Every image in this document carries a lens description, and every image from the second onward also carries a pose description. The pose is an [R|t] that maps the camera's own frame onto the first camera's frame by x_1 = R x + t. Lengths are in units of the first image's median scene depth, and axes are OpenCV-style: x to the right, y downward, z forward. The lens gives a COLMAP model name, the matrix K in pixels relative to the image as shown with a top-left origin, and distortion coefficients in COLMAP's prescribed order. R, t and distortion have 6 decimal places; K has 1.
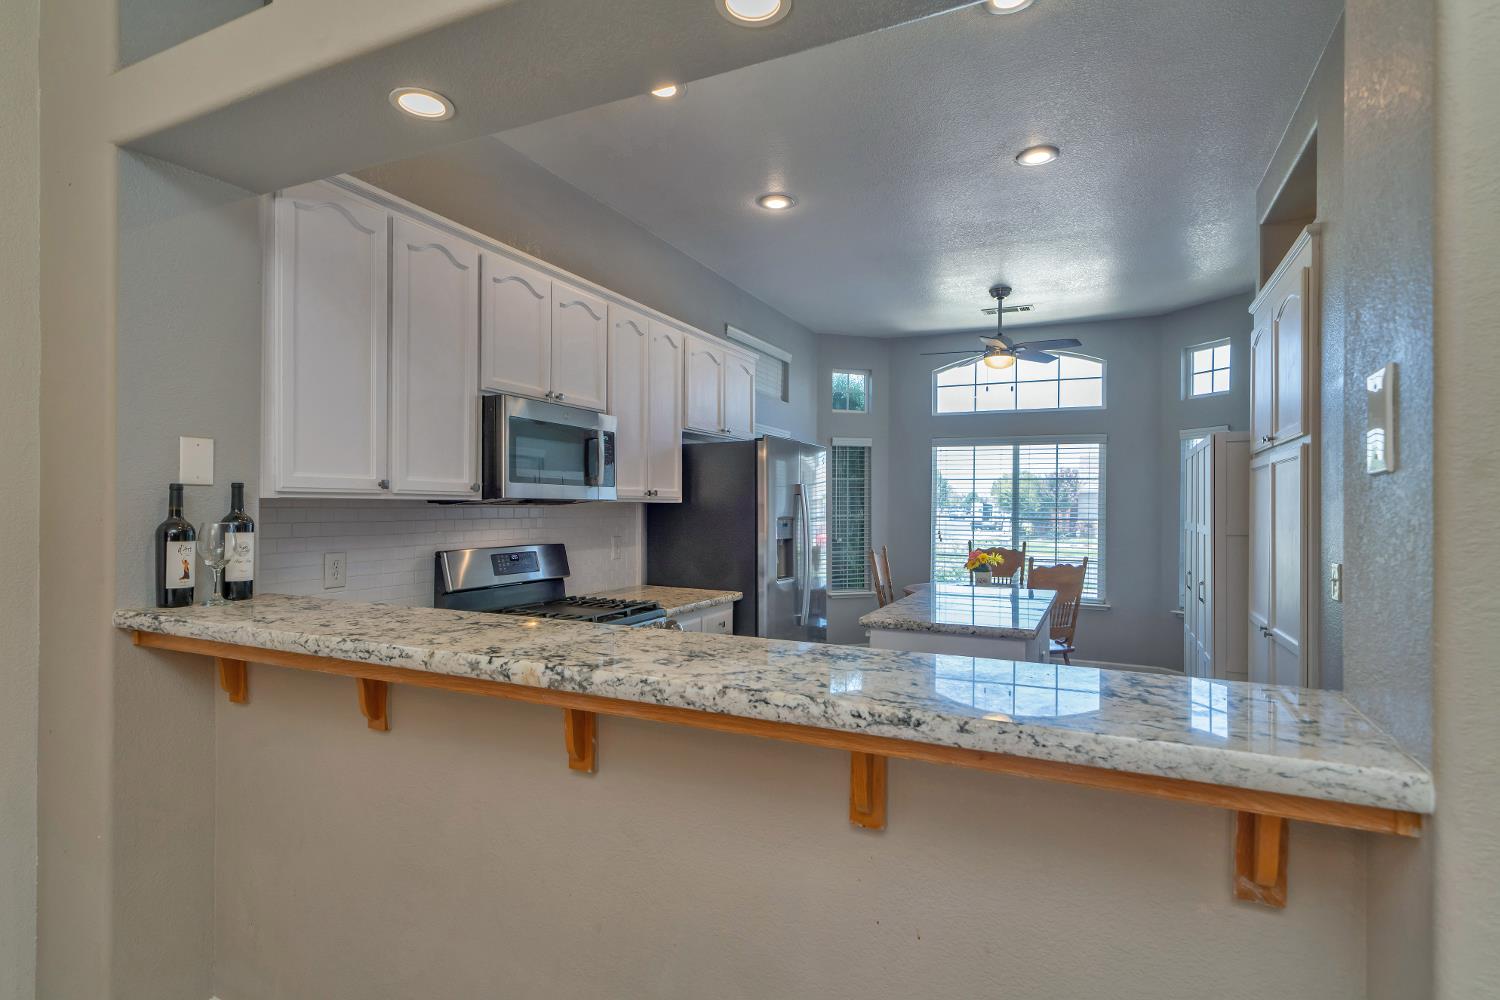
lens RADIAL K [[746.5, 0, 740.0], [0, 746.5, 506.3], [0, 0, 1]] dist [-0.014316, -0.000411]
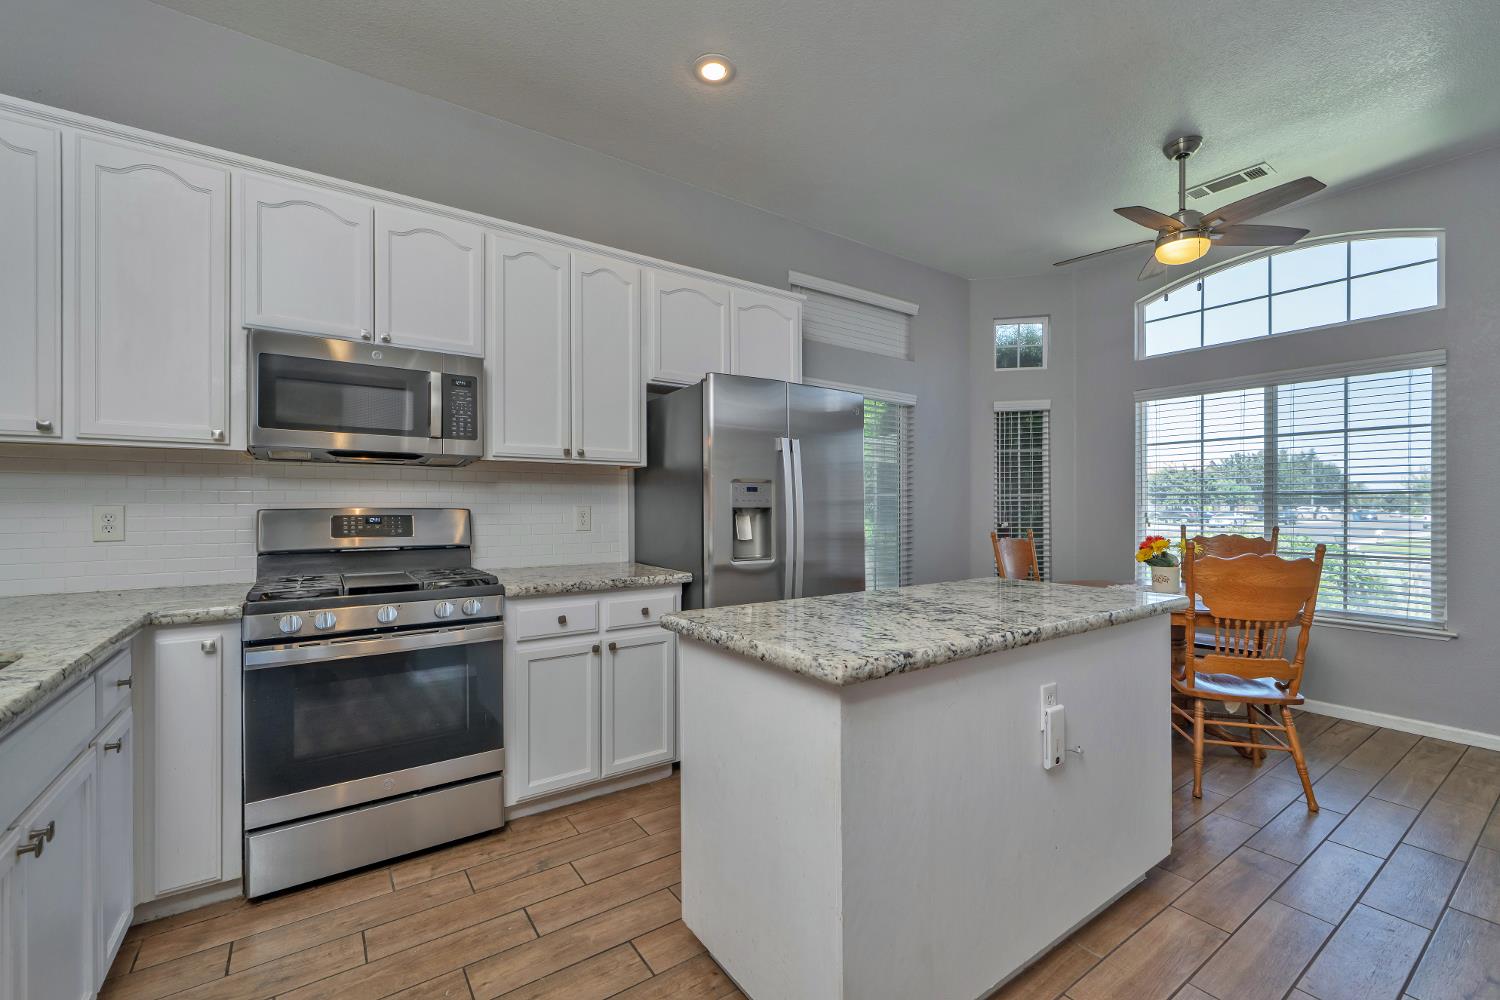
lens RADIAL K [[618.6, 0, 734.5], [0, 618.6, 507.2], [0, 0, 1]] dist [-0.002756, -0.000281]
pose [[0.869854, -0.005228, -0.493282, 0.361463], [0.006514, 0.999978, 0.000889, 0.042228], [0.493267, -0.003987, 0.869869, 0.425325]]
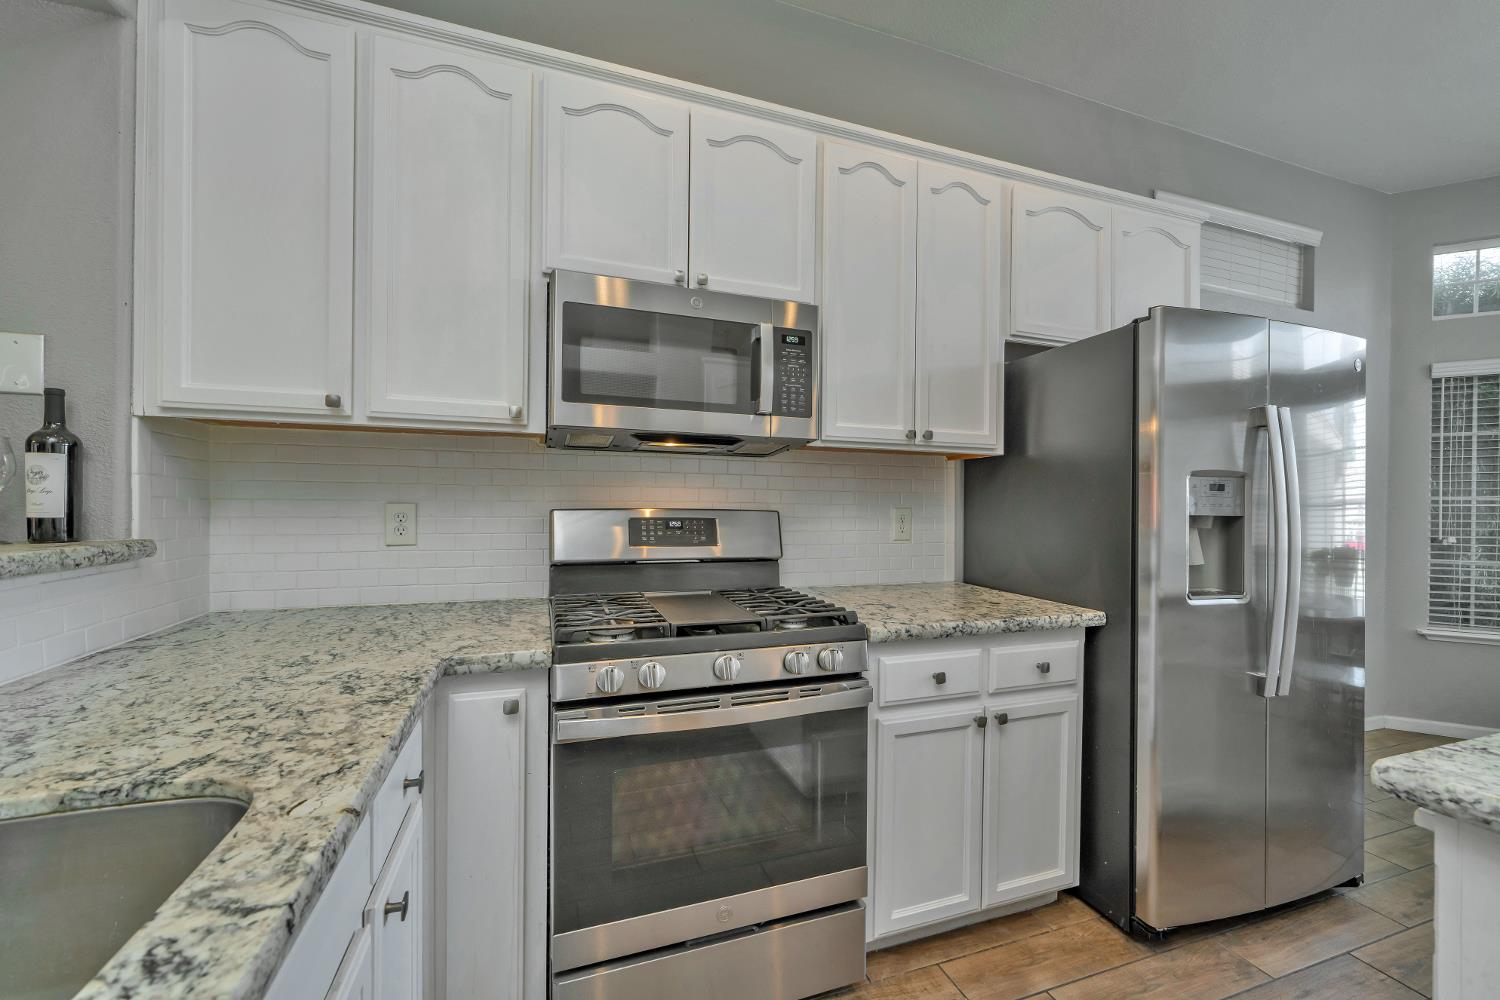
lens RADIAL K [[584.9, 0, 736.6], [0, 584.9, 504.9], [0, 0, 1]] dist [-0.008312, 0.001429]
pose [[0.702045, 0.004169, -0.712121, 0.111388], [-0.005689, 0.999984, 0.000246, 0.038051], [0.712110, 0.003879, 0.702057, 0.495933]]
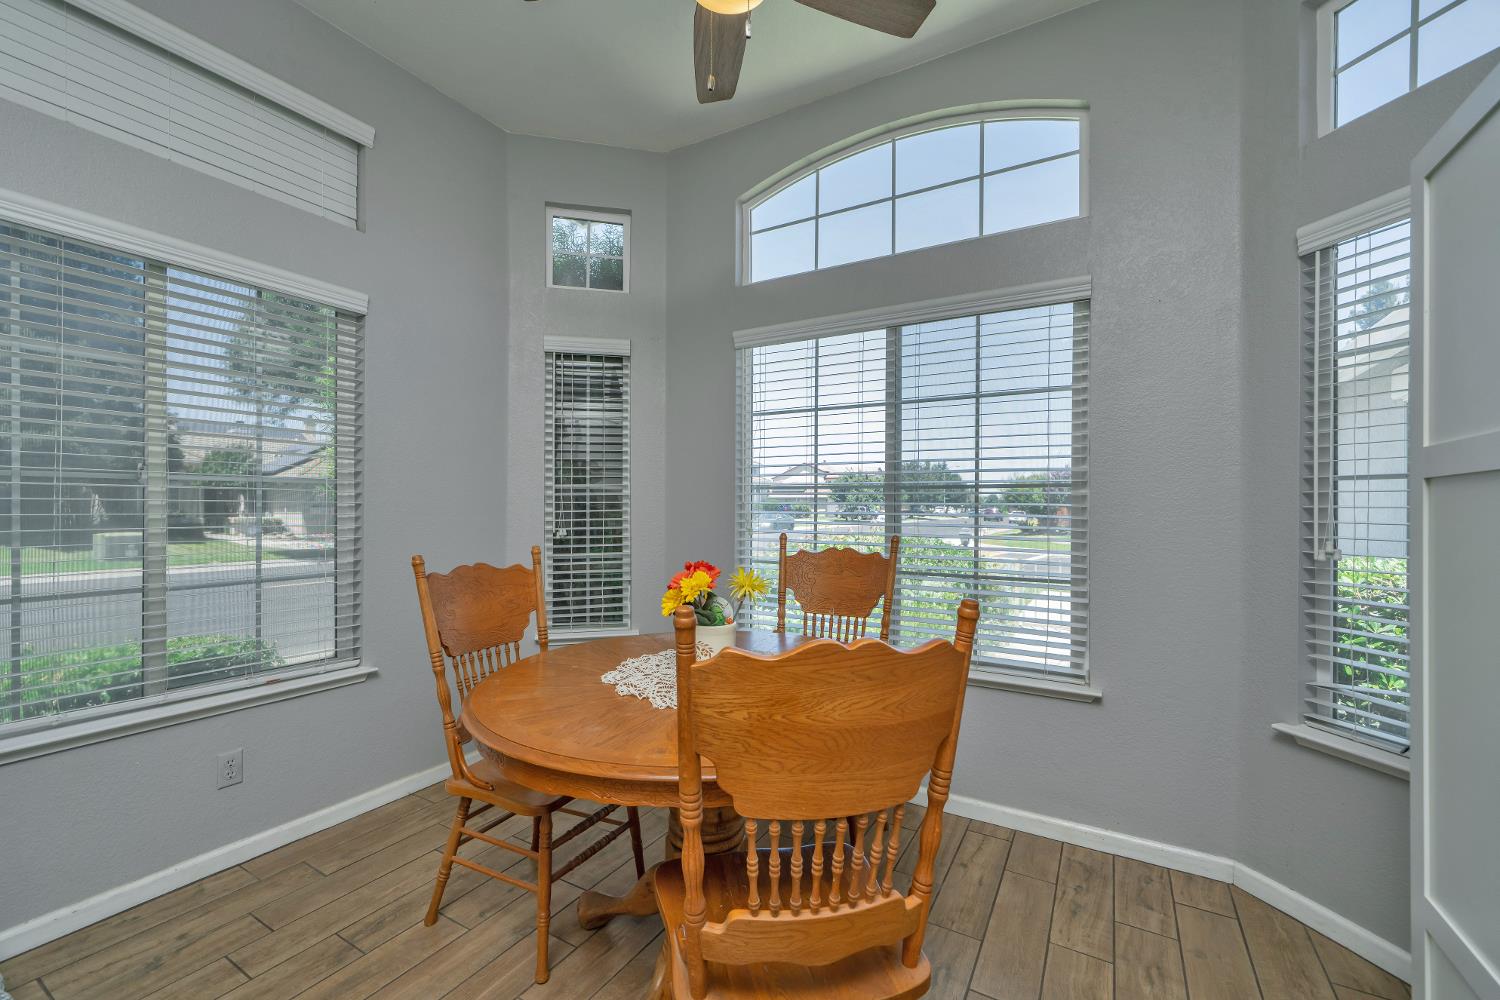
lens RADIAL K [[618.6, 0, 736.5], [0, 618.6, 507.6], [0, 0, 1]] dist [-0.002756, -0.000281]
pose [[0.995429, 0.000315, -0.095507, 0.507354], [-0.000560, 0.999997, -0.002542, 0.051356], [0.095506, 0.002583, 0.995426, 0.988342]]
